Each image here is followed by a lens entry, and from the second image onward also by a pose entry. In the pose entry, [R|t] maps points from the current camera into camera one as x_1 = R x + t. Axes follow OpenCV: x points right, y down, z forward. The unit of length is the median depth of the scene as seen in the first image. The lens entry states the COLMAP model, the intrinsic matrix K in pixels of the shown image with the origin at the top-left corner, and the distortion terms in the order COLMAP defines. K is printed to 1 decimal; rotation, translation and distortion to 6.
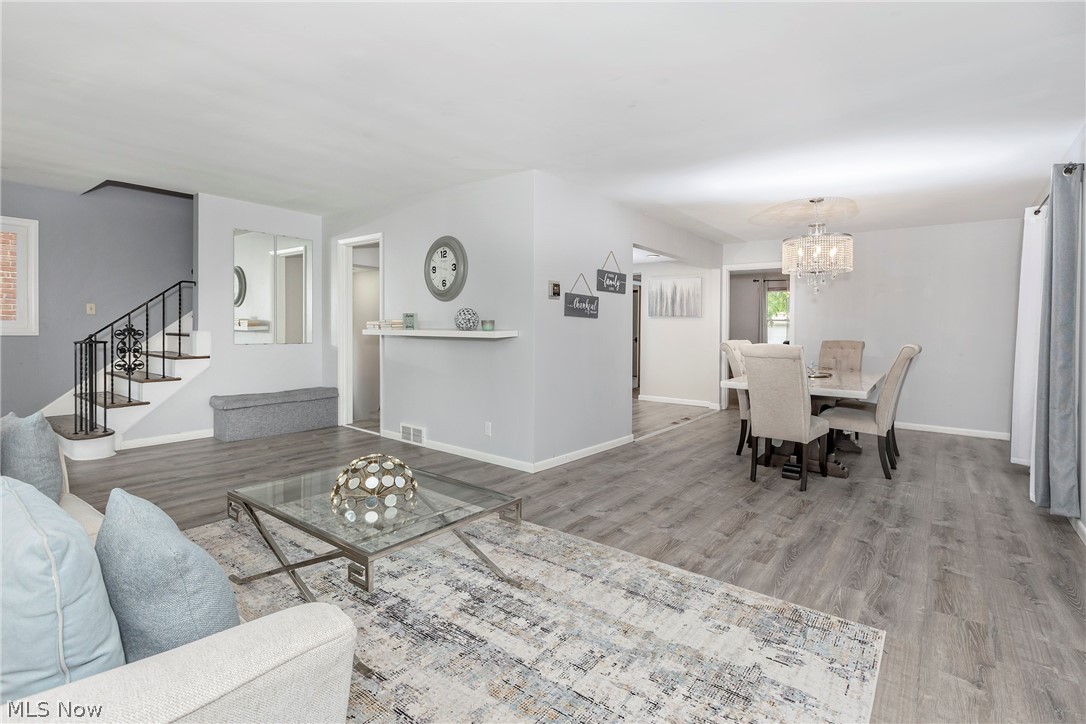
lens RADIAL K [[524.0, 0, 544.0], [0, 524.0, 325.7], [0, 0, 1]] dist [-0.000462, -0.000223]
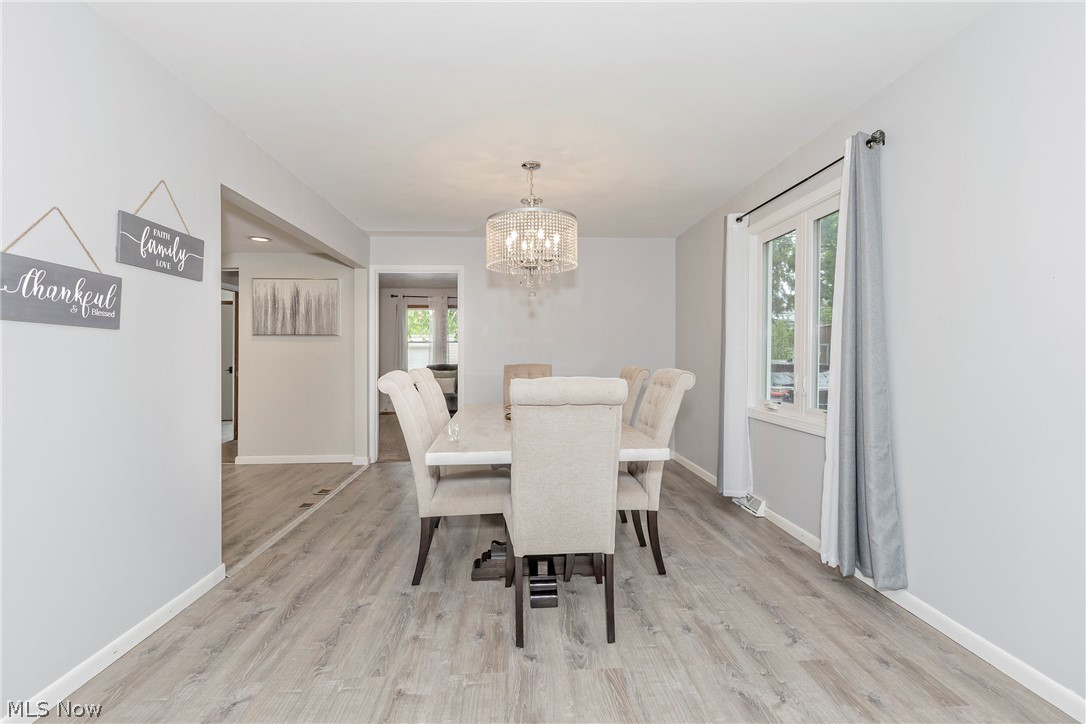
lens RADIAL K [[491.9, 0, 551.5], [0, 491.9, 345.3], [0, 0, 1]] dist [0.001671, -0.000152]
pose [[0.730673, -0.004502, 0.682713, 0.085881], [0.011743, 0.999913, -0.005975, 0.004738], [-0.682627, 0.012383, 0.730662, 0.480578]]
